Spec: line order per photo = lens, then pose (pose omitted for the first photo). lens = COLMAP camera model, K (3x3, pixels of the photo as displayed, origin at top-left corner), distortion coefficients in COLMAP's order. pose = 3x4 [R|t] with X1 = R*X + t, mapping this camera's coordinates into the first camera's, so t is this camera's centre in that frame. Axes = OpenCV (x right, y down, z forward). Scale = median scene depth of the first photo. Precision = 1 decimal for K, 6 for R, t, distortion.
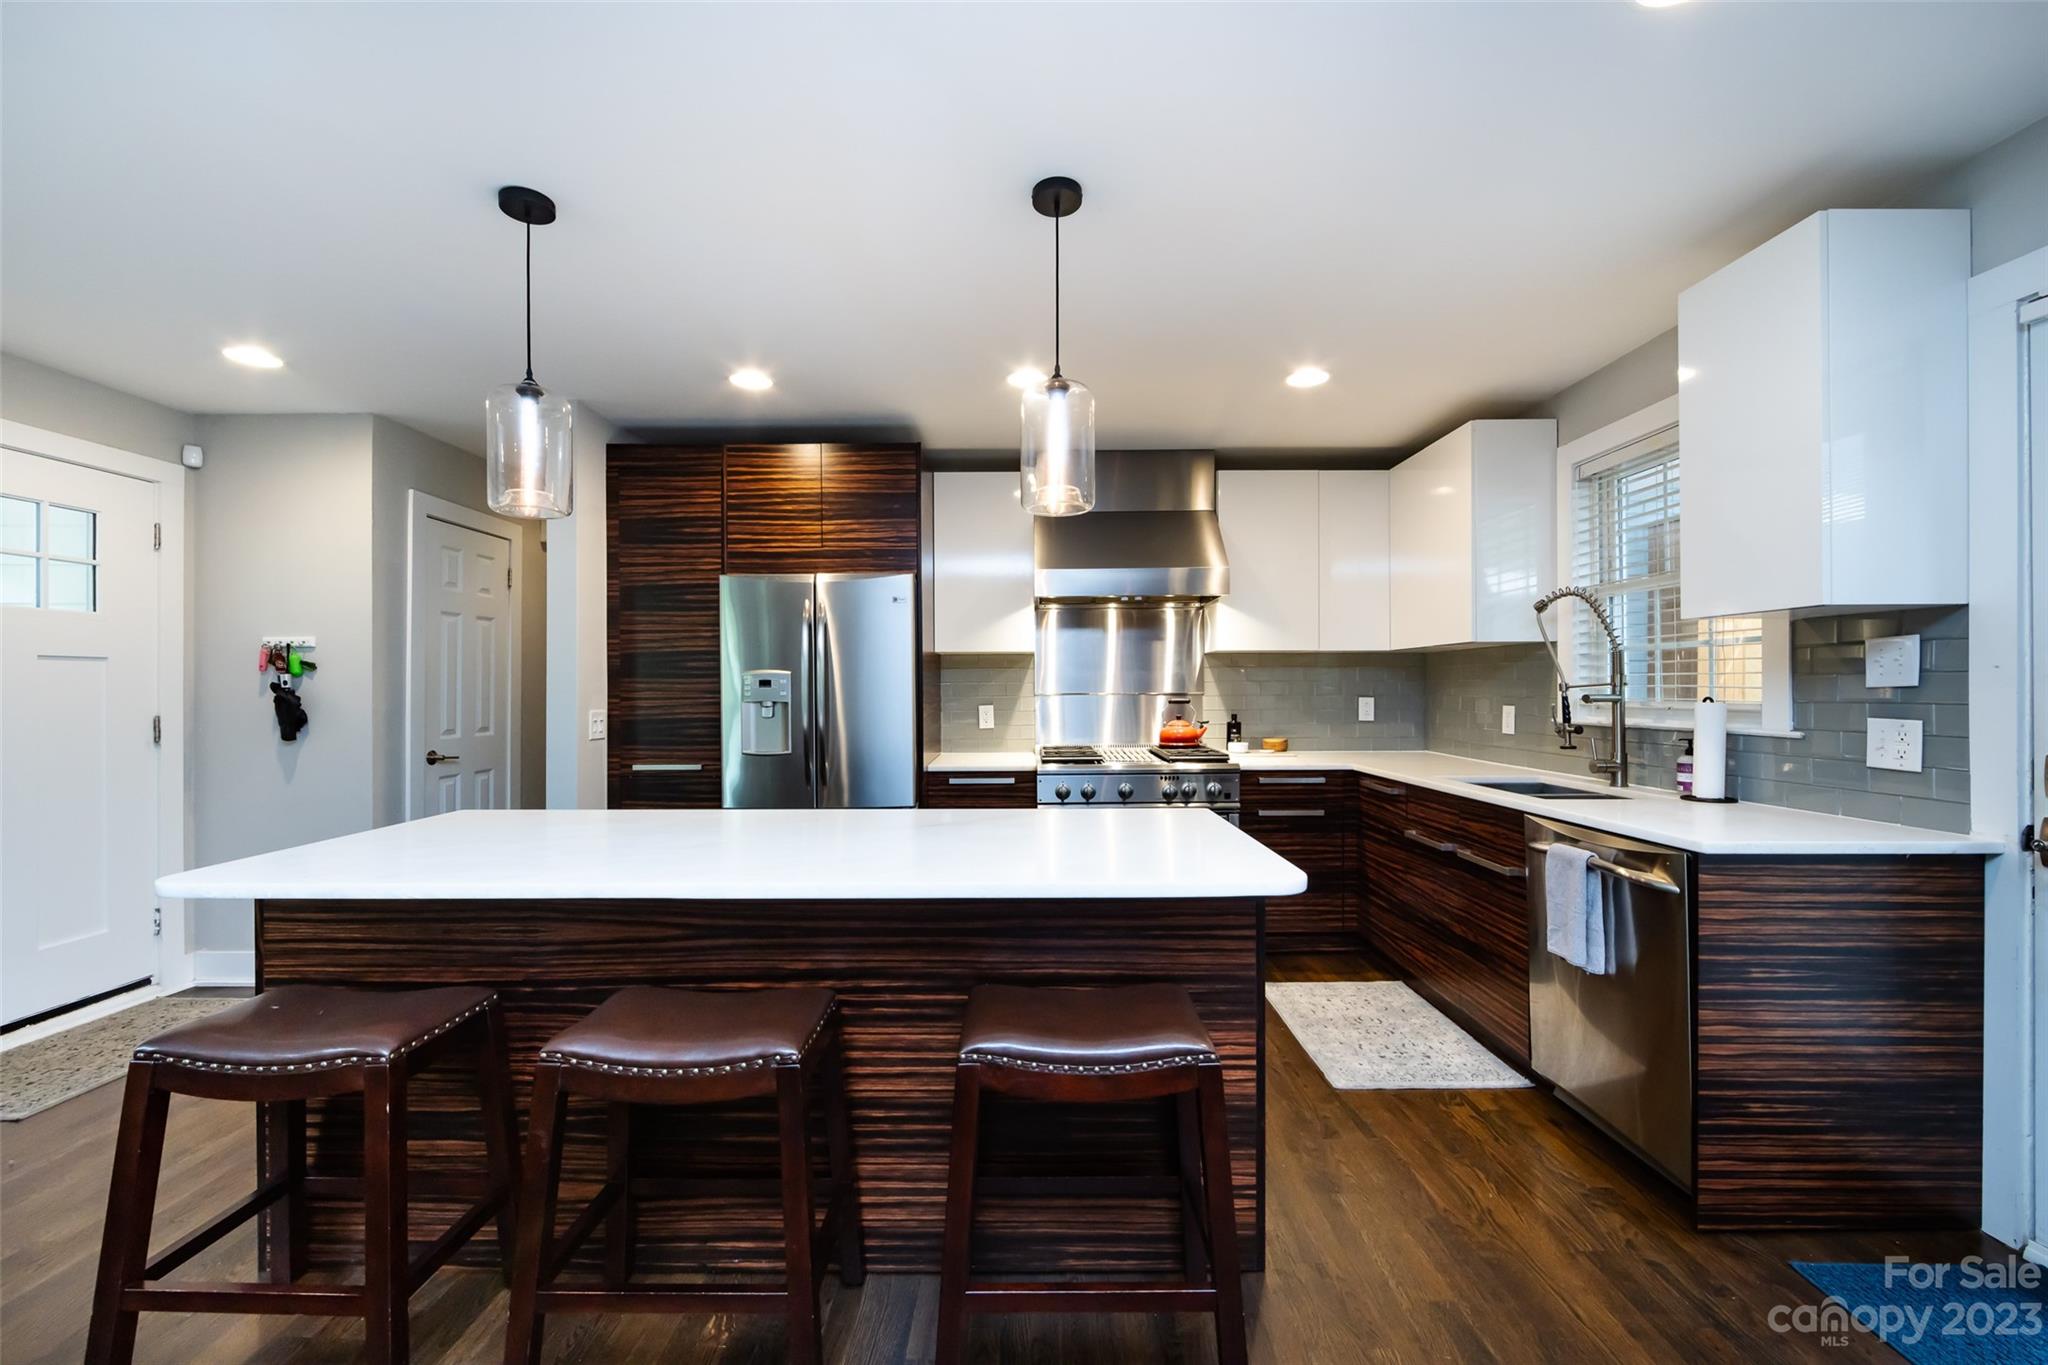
lens RADIAL K [[821.4, 0, 1015.5], [0, 821.4, 686.8], [0, 0, 1]] dist [-0.001638, -0.000141]
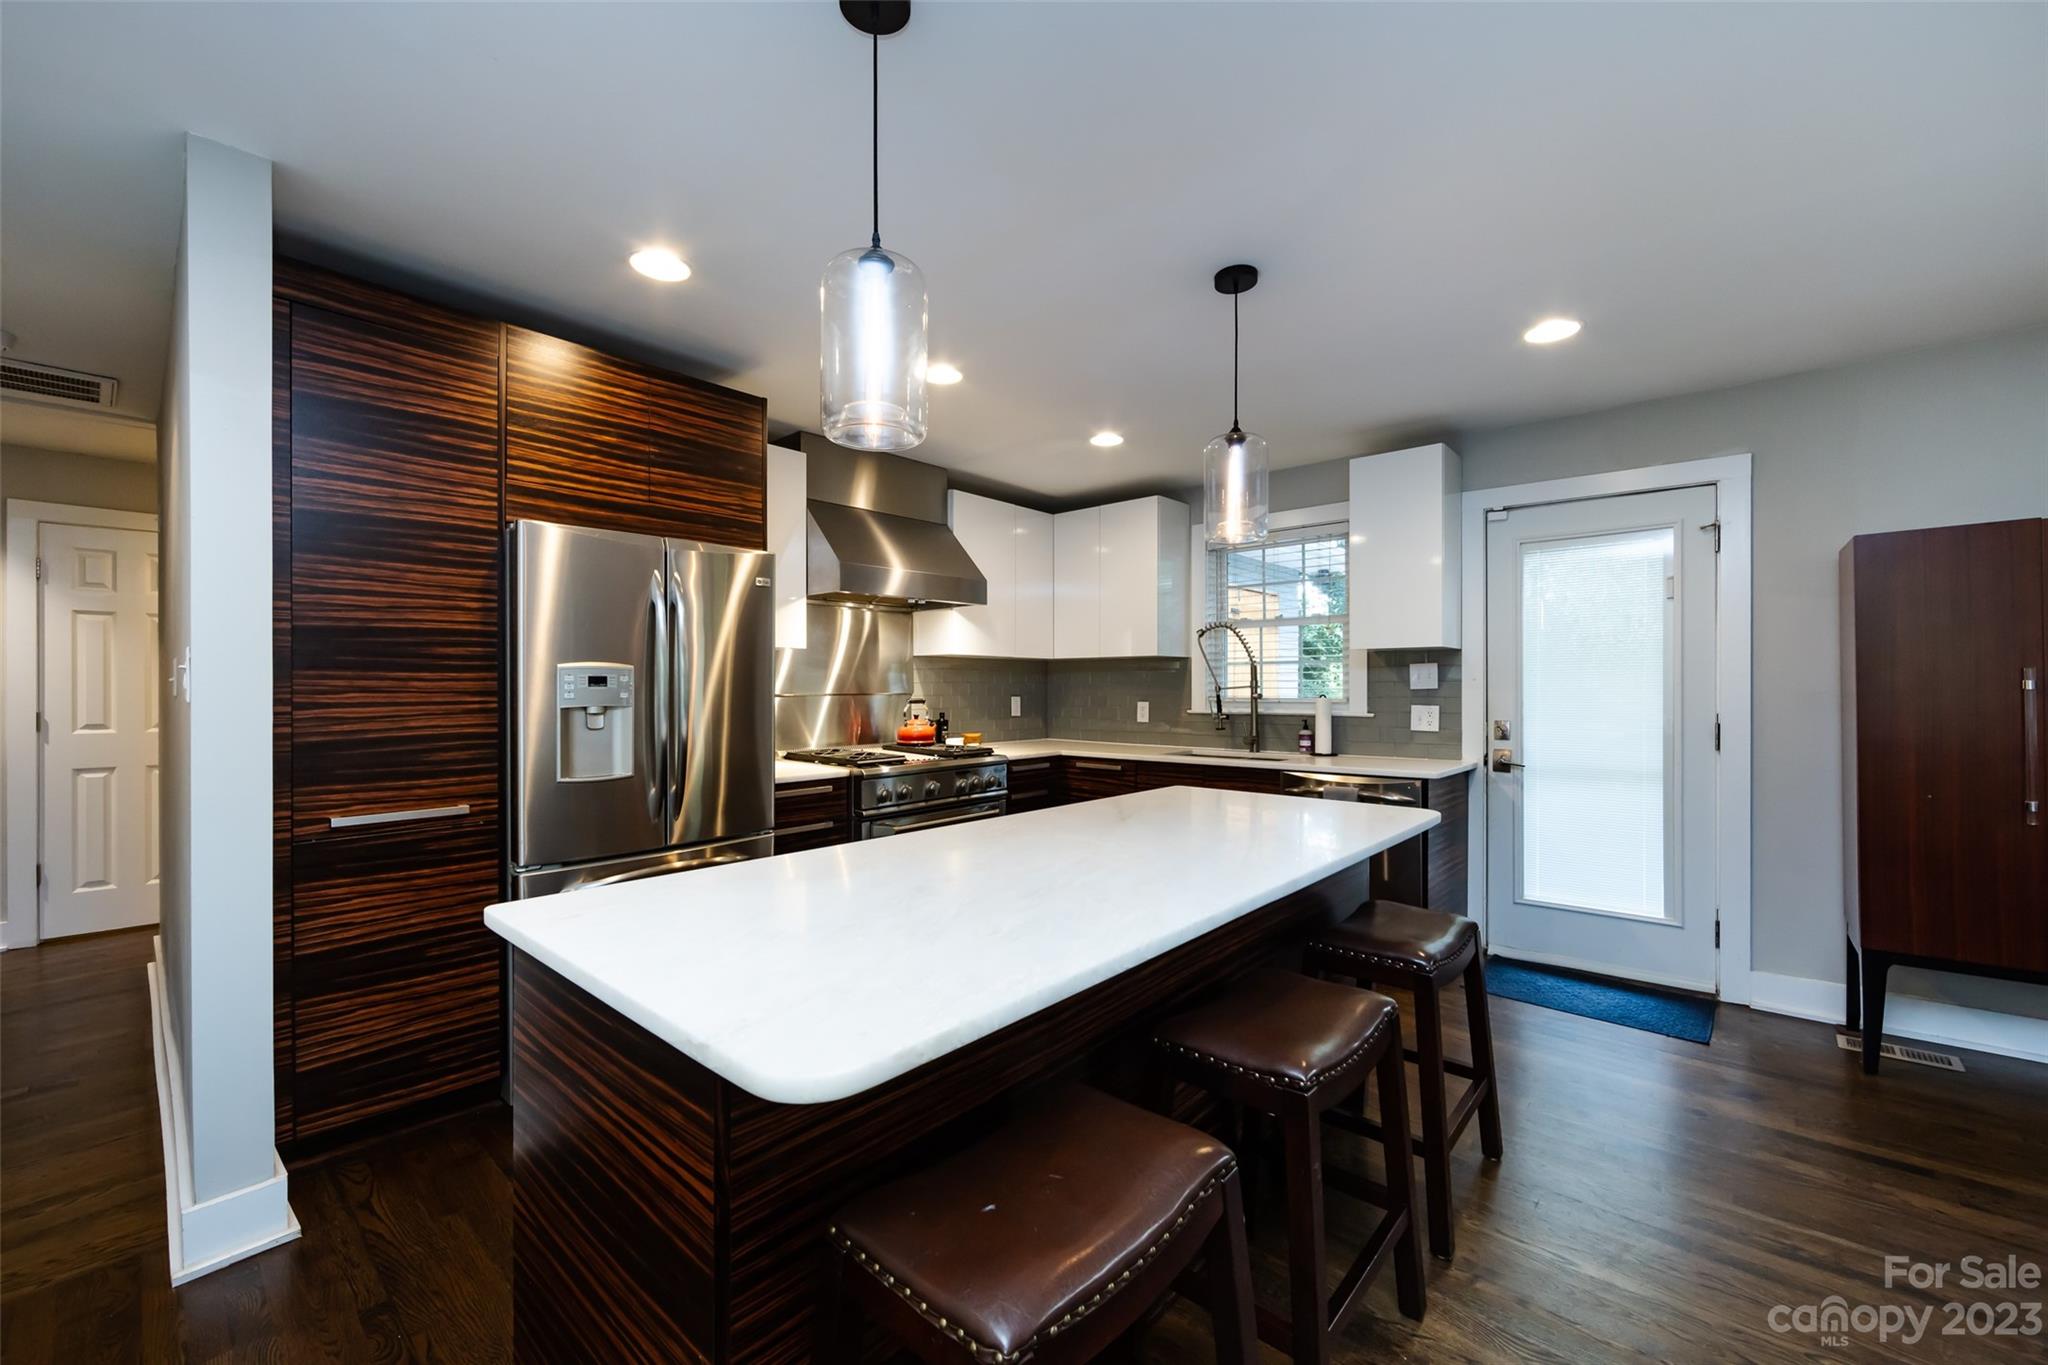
lens RADIAL K [[821.4, 0, 1015.5], [0, 821.4, 686.8], [0, 0, 1]] dist [-0.001638, -0.000141]
pose [[0.658910, 0.003803, 0.752212, -0.615874], [-0.003003, 0.999993, -0.002425, 0.001674], [-0.752216, -0.000661, 0.658916, 0.261872]]
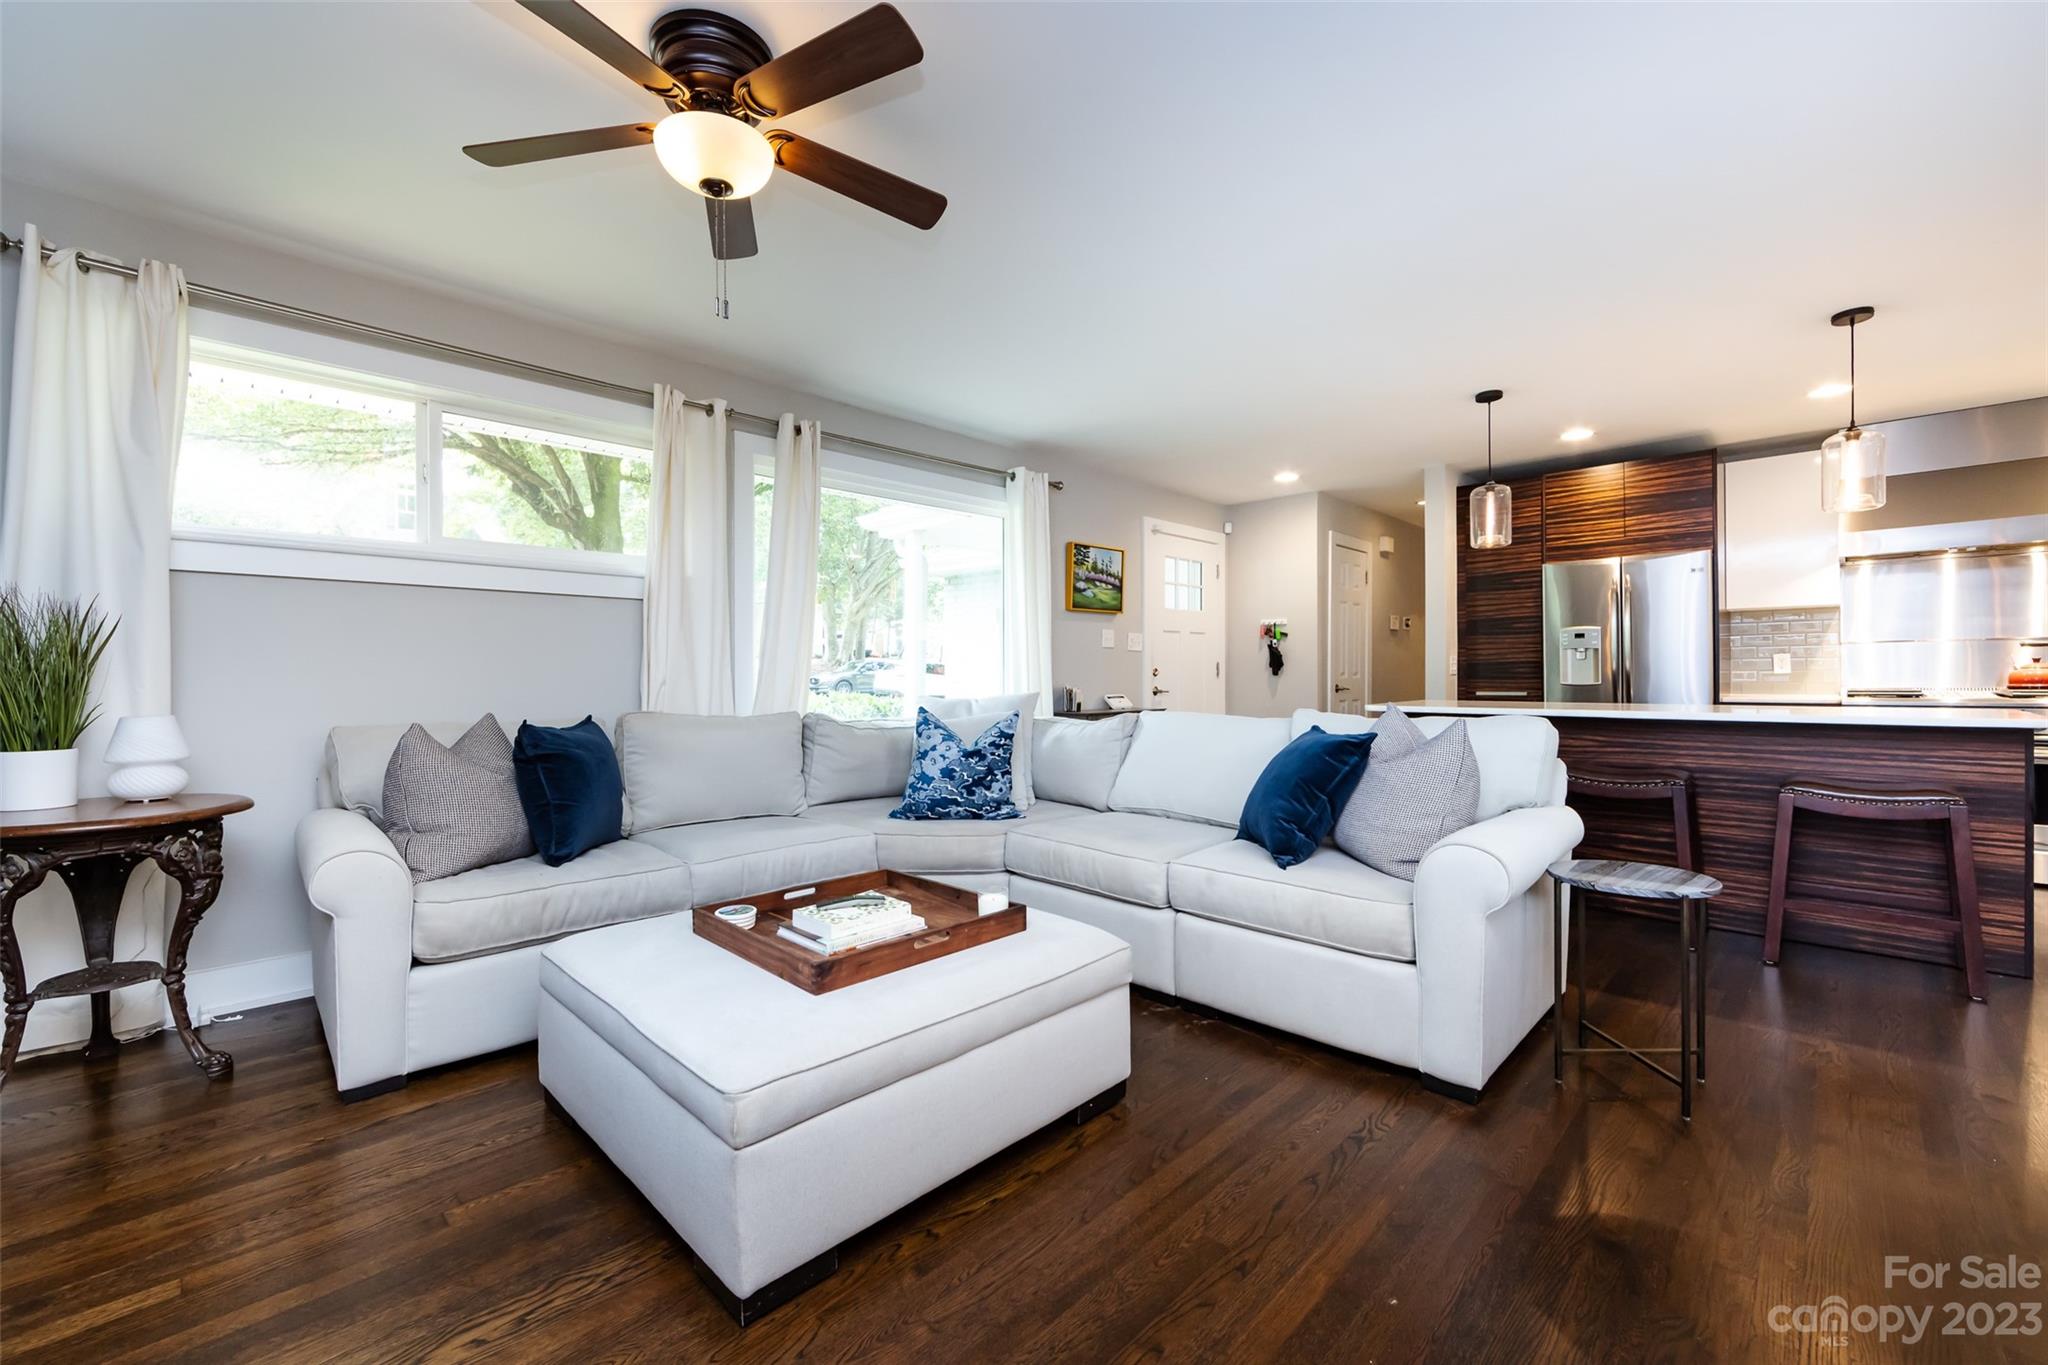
lens RADIAL K [[841.2, 0, 1024.7], [0, 841.2, 676.9], [0, 0, 1]] dist [0.002623, 0.000241]
pose [[0.729112, -0.000695, -0.684394, -0.000120], [0.005046, 0.999978, 0.004361, 0.058748], [0.684376, -0.006633, 0.729100, -0.781905]]
